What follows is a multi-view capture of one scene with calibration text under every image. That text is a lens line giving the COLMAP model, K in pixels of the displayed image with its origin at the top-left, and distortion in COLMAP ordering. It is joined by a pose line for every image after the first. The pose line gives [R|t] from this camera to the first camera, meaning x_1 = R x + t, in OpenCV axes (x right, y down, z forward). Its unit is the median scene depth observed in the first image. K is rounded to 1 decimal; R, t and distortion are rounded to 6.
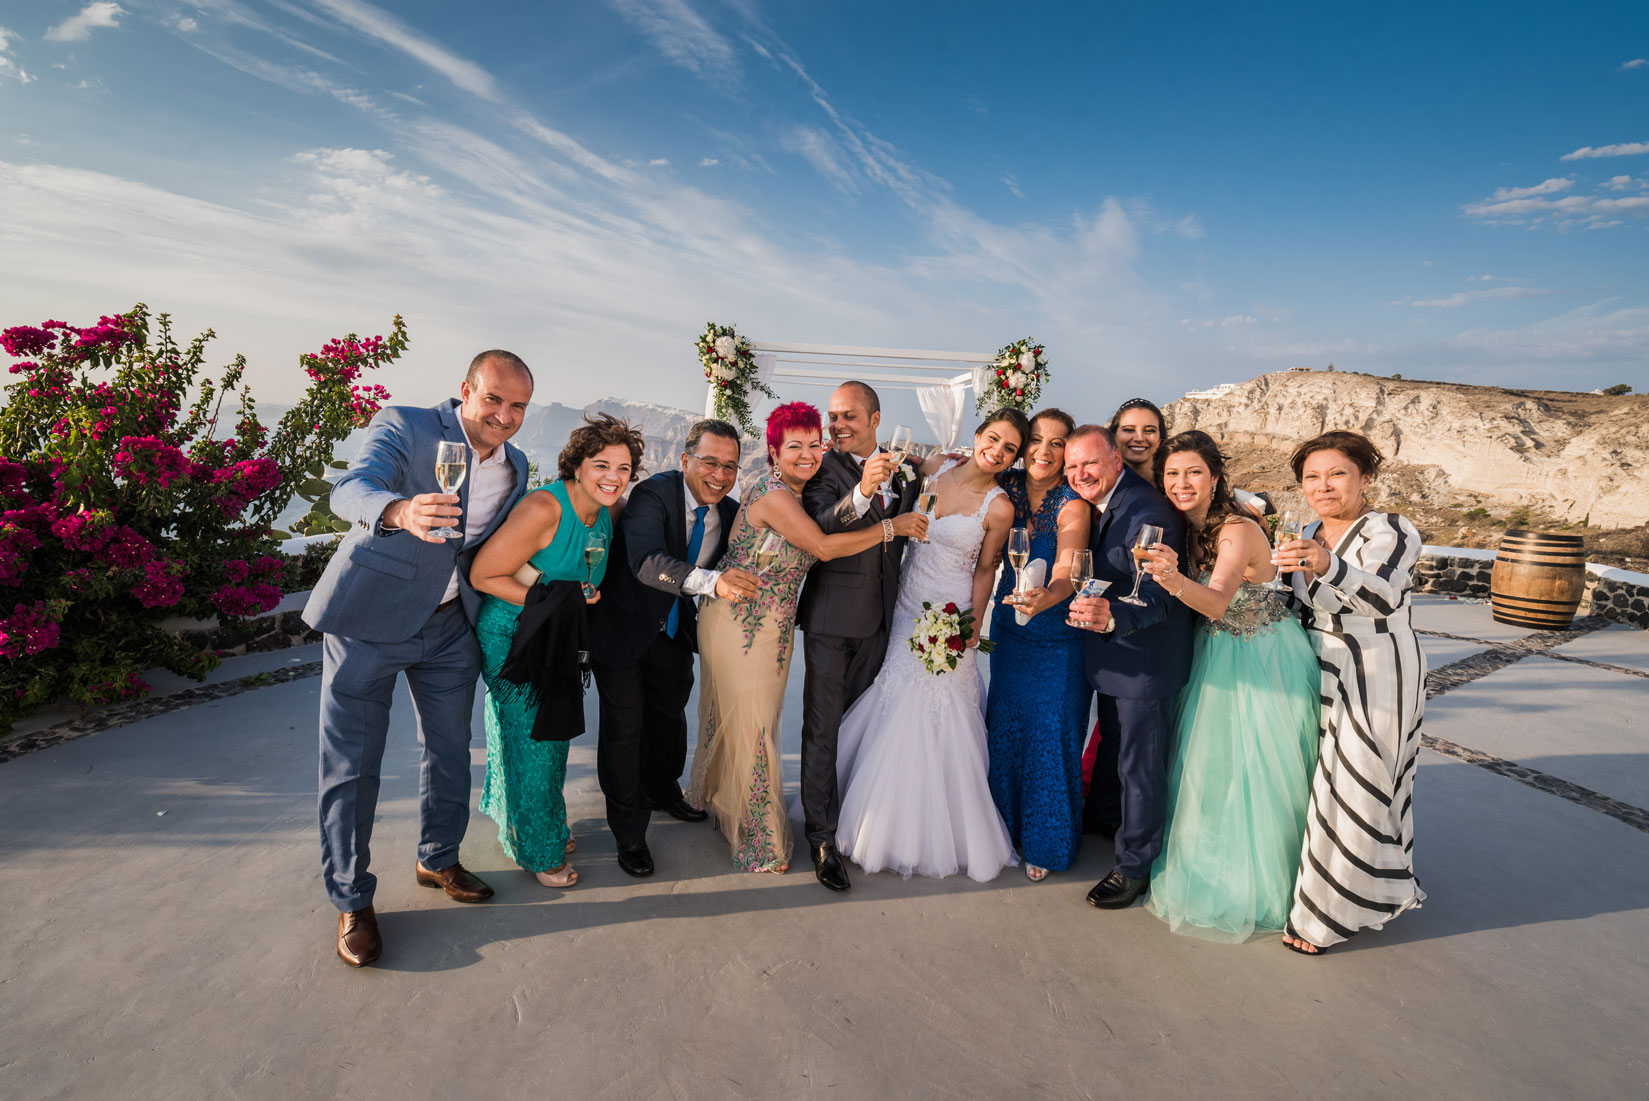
lens RADIAL K [[736.1, 0, 808.0], [0, 736.1, 546.7], [0, 0, 1]] dist [-0.006107, -0.001597]
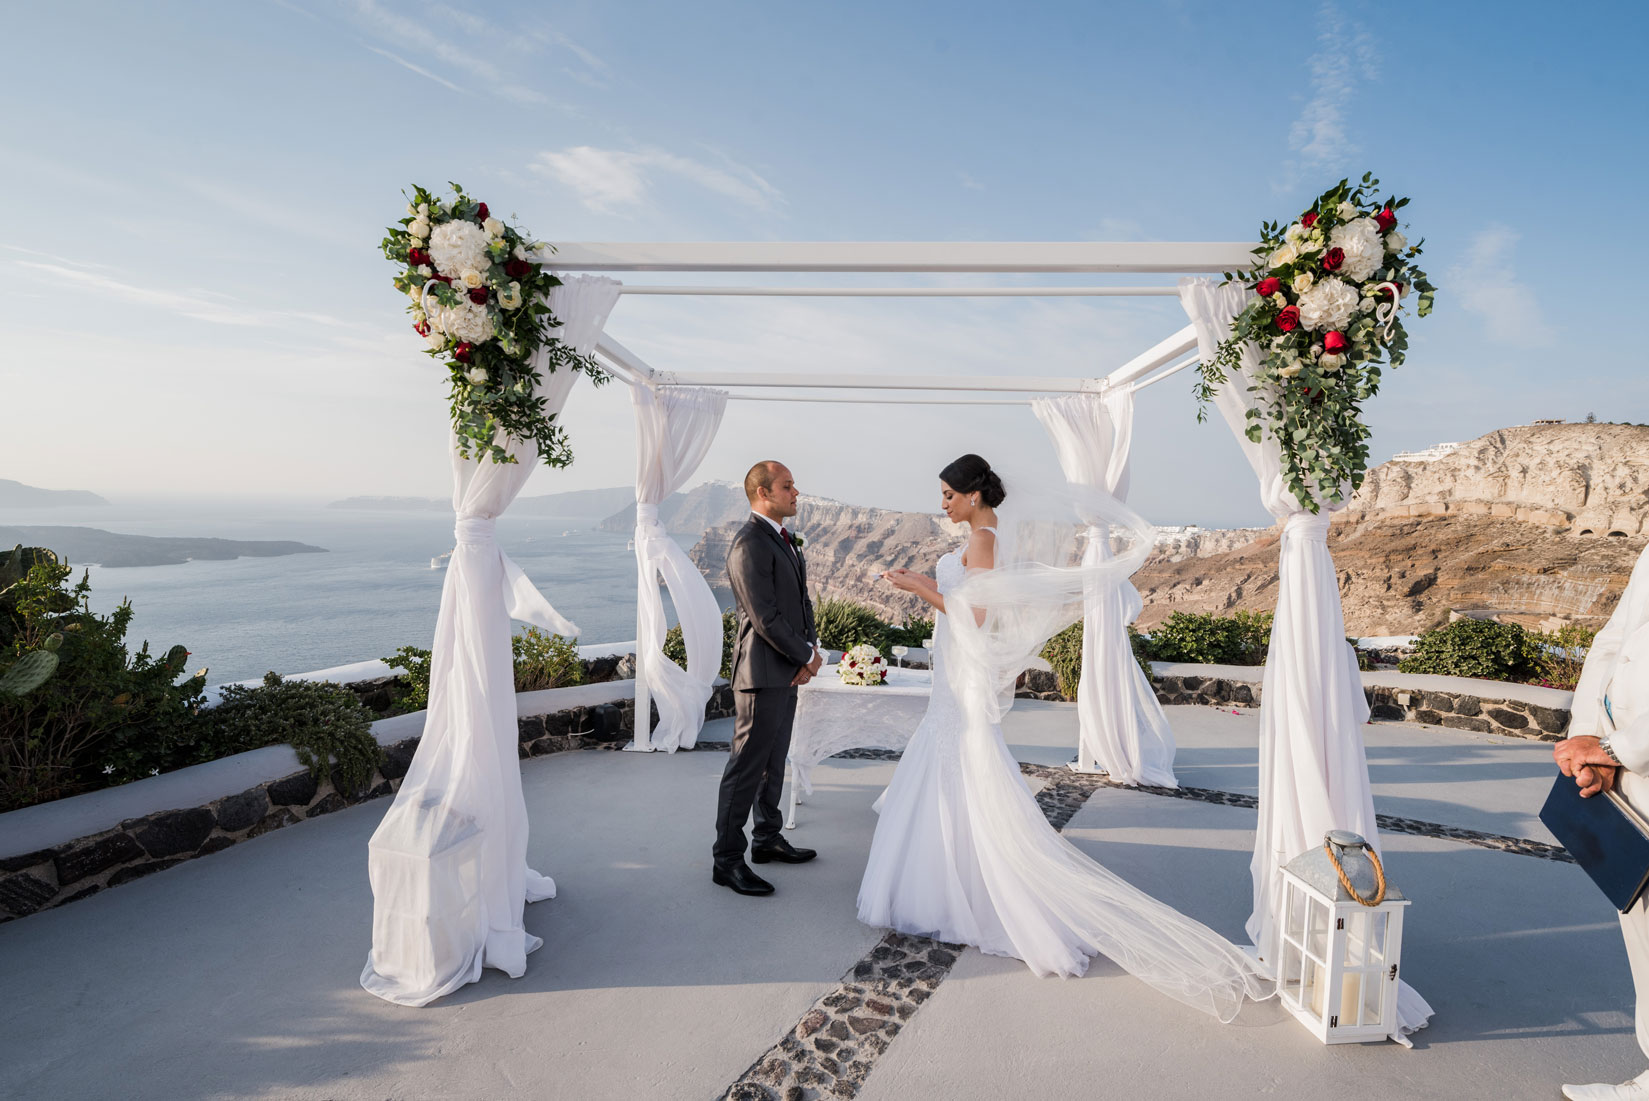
lens RADIAL K [[736.1, 0, 824.5], [0, 736.1, 569.0], [0, 0, 1]] dist [-0.006107, -0.001597]
pose [[0.987099, -0.007602, -0.159929, 0.020887], [-0.005454, 0.996696, -0.081039, -0.014857], [0.160017, 0.080865, 0.983796, 0.117809]]
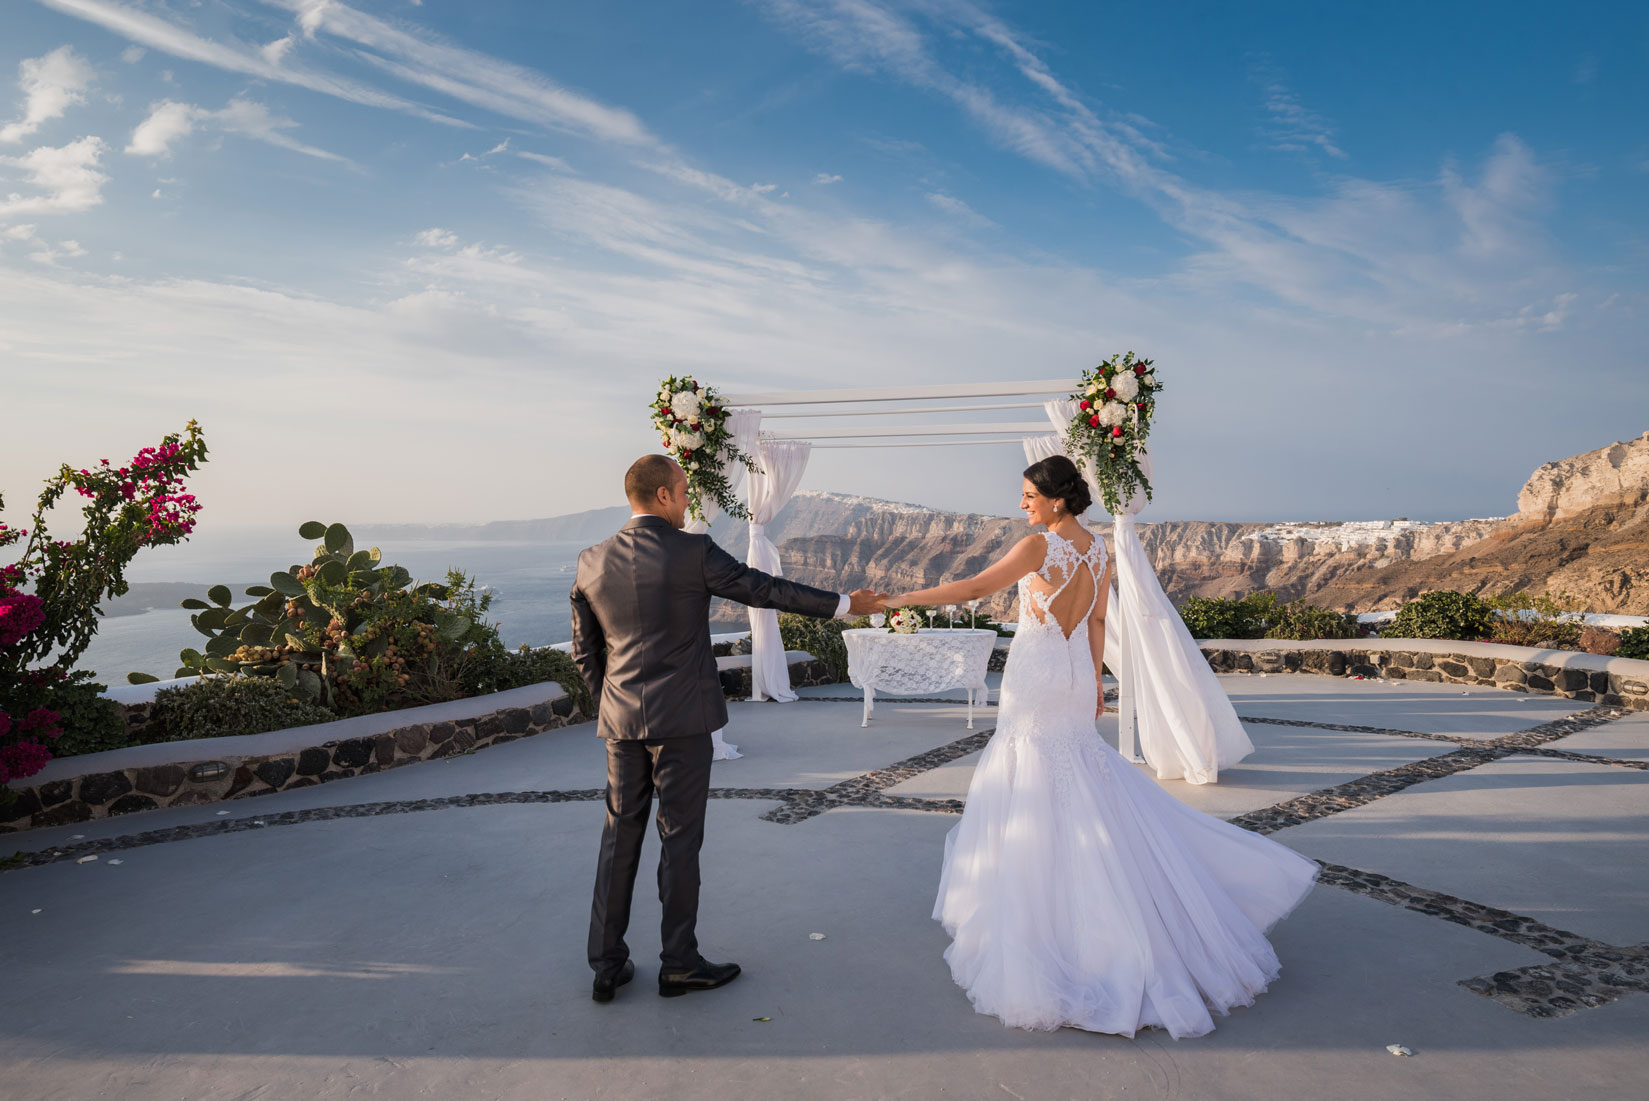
lens RADIAL K [[1030.4, 0, 820.9], [0, 1030.4, 519.4], [0, 0, 1]] dist [0.006535, 0.000936]
pose [[0.966342, -0.063631, -0.249269, 0.046159], [0.023073, 0.986461, -0.162367, 0.002058], [0.256225, 0.151151, 0.954726, 0.011359]]
